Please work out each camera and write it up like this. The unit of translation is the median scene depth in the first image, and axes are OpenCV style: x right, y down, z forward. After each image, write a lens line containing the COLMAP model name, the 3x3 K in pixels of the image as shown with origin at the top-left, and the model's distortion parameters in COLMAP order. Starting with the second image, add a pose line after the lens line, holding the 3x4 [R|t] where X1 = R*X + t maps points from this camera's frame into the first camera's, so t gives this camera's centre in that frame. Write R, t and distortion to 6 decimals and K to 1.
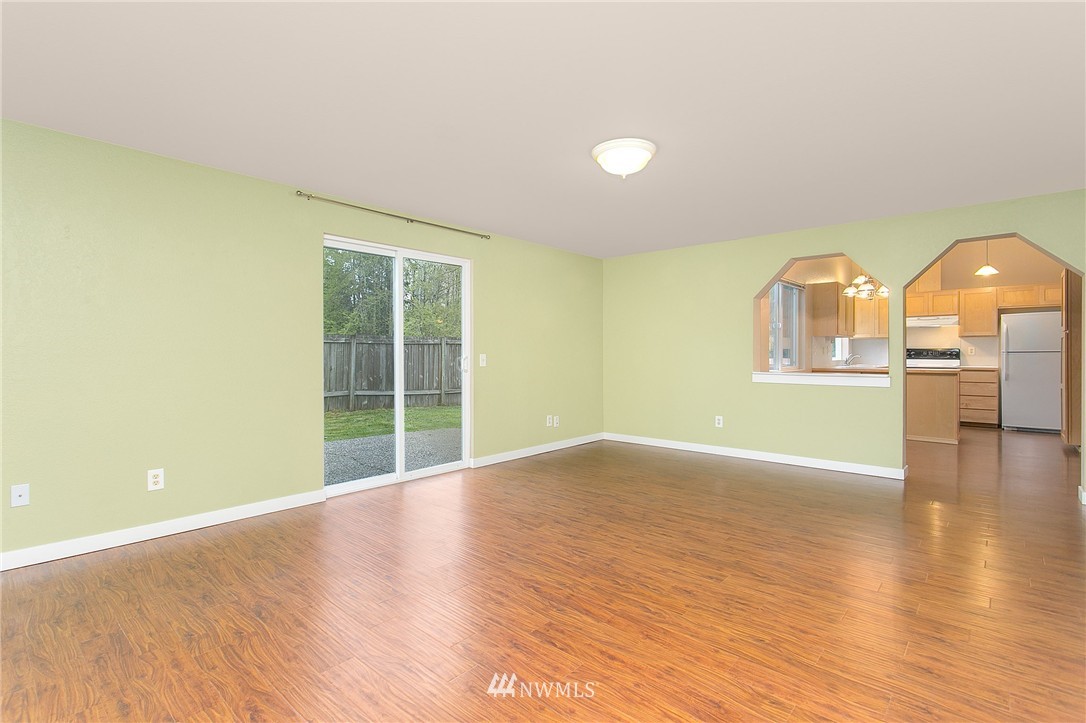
lens RADIAL K [[514.6, 0, 538.1], [0, 514.6, 355.1], [0, 0, 1]] dist [-0.000855, -0.000268]
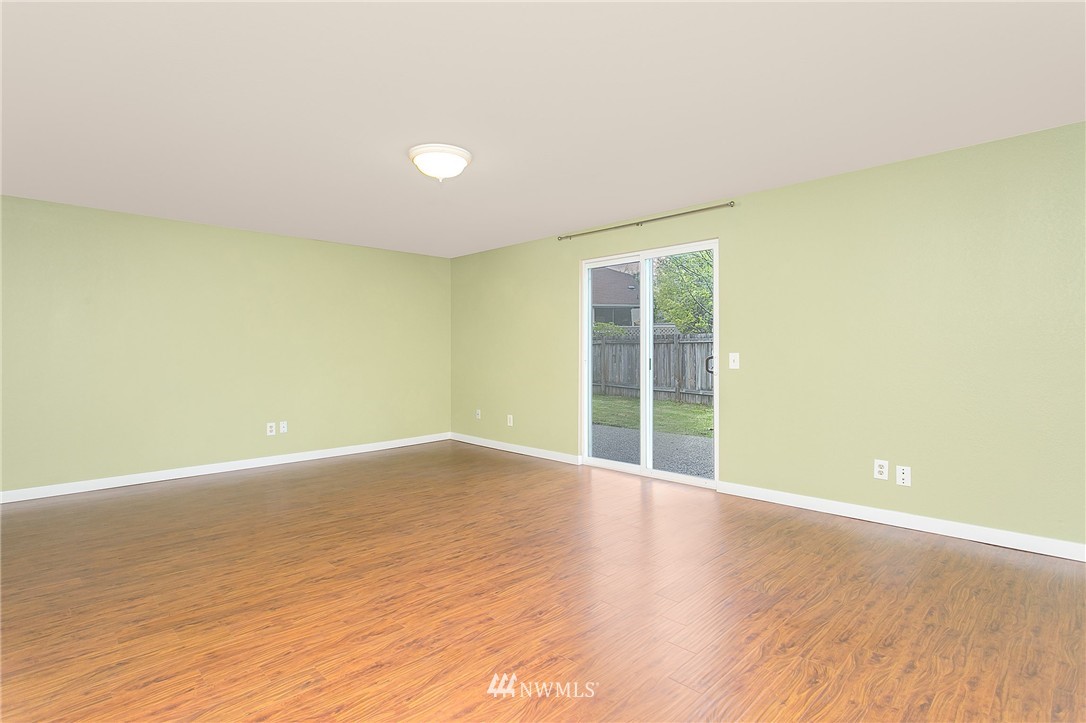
lens RADIAL K [[530.3, 0, 538.4], [0, 530.3, 355.1], [0, 0, 1]] dist [-0.012976, 0.001311]
pose [[-0.055324, 0.007977, -0.998437, 1.154233], [-0.001034, 0.999967, 0.008047, -0.008898], [0.998468, 0.001477, -0.055314, 1.197880]]
